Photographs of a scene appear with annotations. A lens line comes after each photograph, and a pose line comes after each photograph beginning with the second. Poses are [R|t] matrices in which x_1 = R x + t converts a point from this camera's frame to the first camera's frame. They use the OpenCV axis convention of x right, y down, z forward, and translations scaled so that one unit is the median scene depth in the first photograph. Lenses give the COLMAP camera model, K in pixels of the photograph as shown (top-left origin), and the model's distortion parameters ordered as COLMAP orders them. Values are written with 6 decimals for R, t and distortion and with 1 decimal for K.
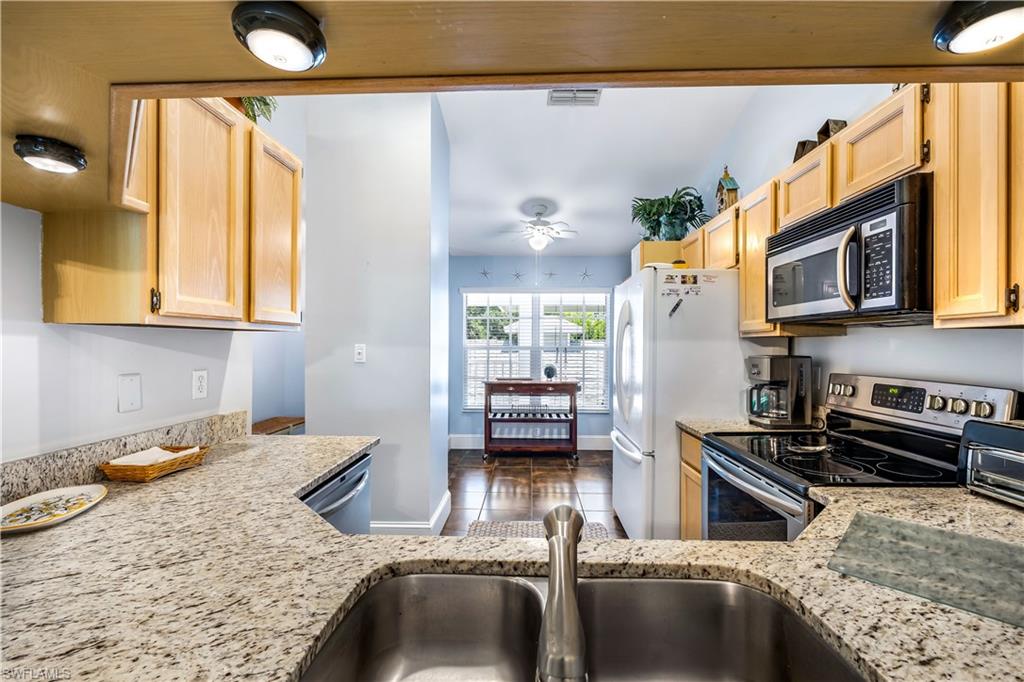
lens RADIAL K [[430.4, 0, 511.7], [0, 430.4, 347.1], [0, 0, 1]] dist [-0.001503, -0.000330]
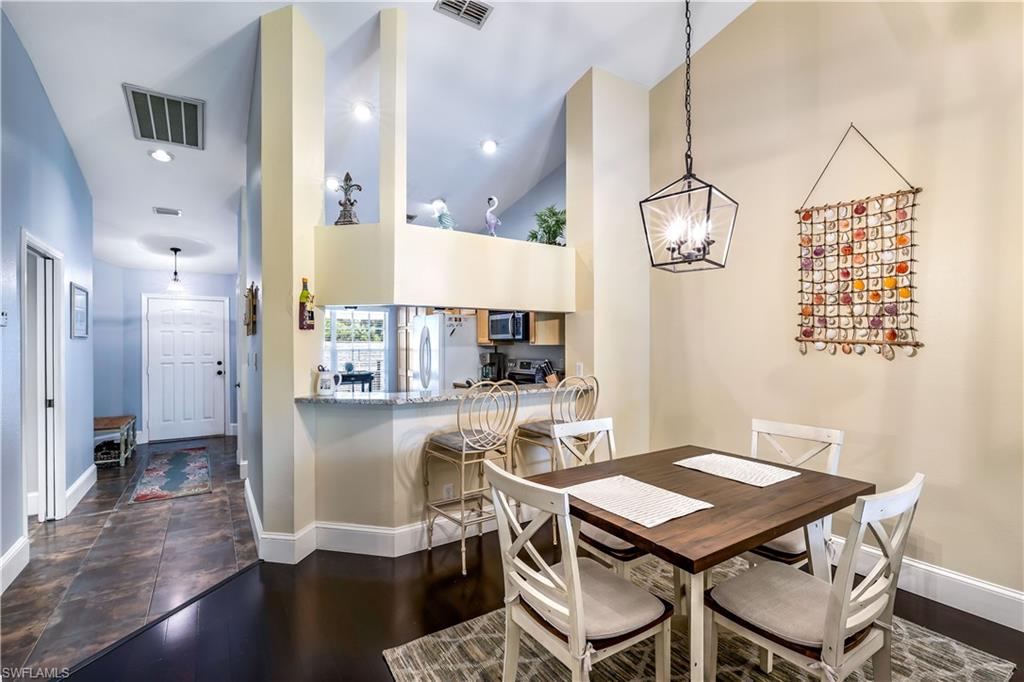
lens RADIAL K [[464.8, 0, 517.1], [0, 464.8, 345.1], [0, 0, 1]] dist [-0.012770, 0.003364]
pose [[0.803210, -0.005609, 0.595670, -1.139489], [0.007745, 0.999969, -0.001028, -0.027766], [-0.595646, 0.005439, 0.803229, -1.640927]]
